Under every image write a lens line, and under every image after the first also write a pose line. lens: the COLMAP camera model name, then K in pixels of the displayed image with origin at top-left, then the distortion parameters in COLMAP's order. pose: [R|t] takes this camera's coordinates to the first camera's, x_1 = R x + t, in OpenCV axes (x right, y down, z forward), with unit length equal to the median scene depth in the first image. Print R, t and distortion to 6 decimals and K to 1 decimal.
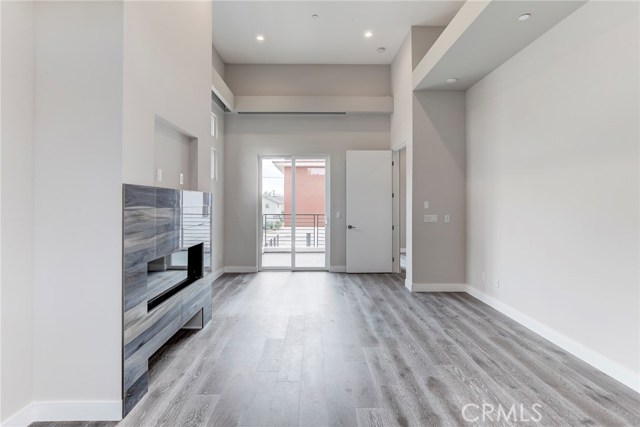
lens RADIAL K [[290.2, 0, 311.3], [0, 290.2, 205.4], [0, 0, 1]] dist [-0.009693, 0.002239]
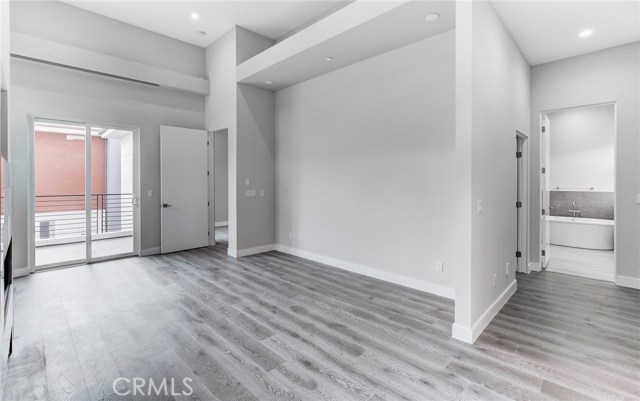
lens RADIAL K [[293.2, 0, 306.4], [0, 293.2, 188.0], [0, 0, 1]] dist [-0.013722, 0.000288]
pose [[0.721472, -0.016692, 0.692243, -0.262092], [0.006503, 0.999829, 0.017332, 0.003501], [-0.692413, -0.008003, 0.721457, -0.026272]]
